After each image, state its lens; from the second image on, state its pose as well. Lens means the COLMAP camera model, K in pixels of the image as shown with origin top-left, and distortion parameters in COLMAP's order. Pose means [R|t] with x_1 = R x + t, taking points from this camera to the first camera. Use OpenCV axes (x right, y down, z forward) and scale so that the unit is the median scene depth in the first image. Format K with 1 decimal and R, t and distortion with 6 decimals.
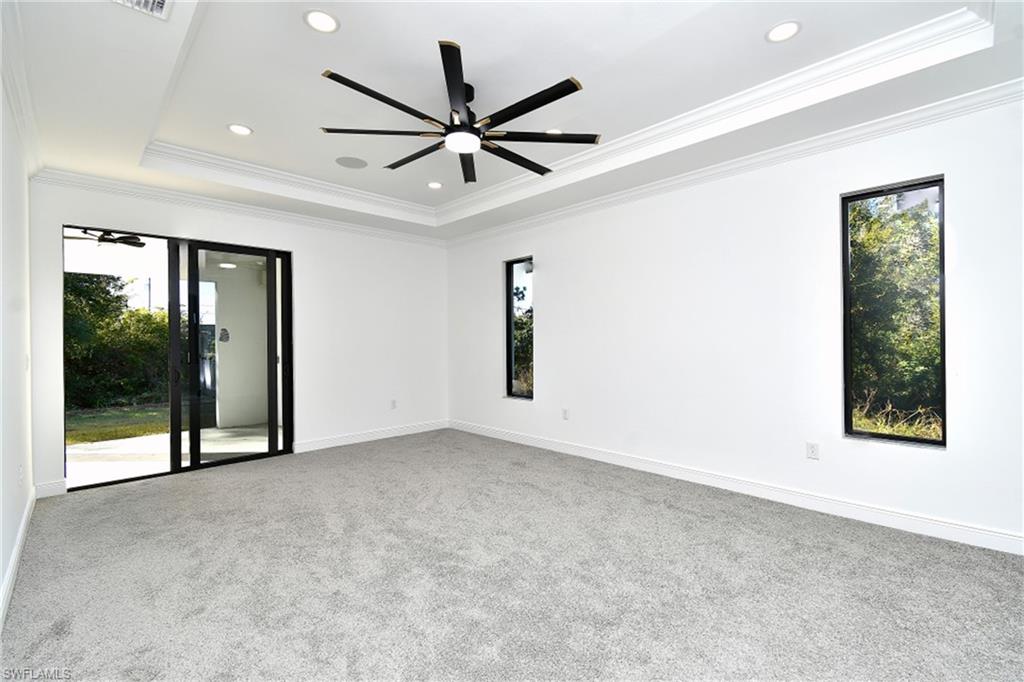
lens RADIAL K [[449.8, 0, 515.9], [0, 449.8, 341.3], [0, 0, 1]] dist [-0.000776, -0.000326]
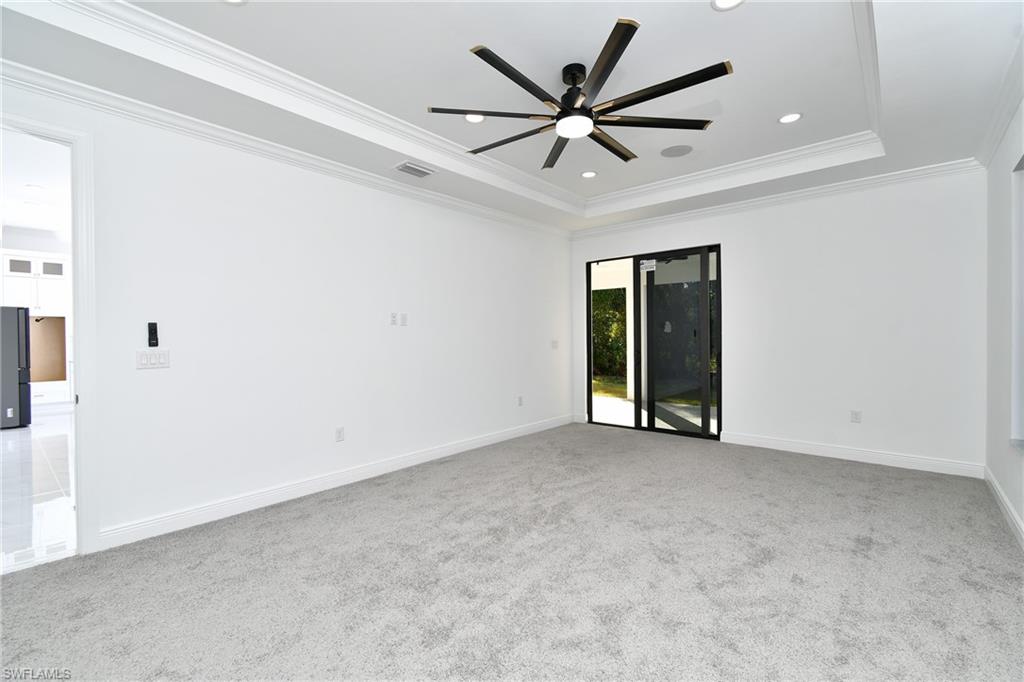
lens RADIAL K [[449.8, 0, 515.9], [0, 449.8, 341.3], [0, 0, 1]] dist [-0.000776, -0.000326]
pose [[0.081902, 0.022355, -0.996390, 0.717292], [0.006799, 0.999713, 0.022989, -0.007318], [0.996617, -0.008657, 0.081727, 0.677828]]
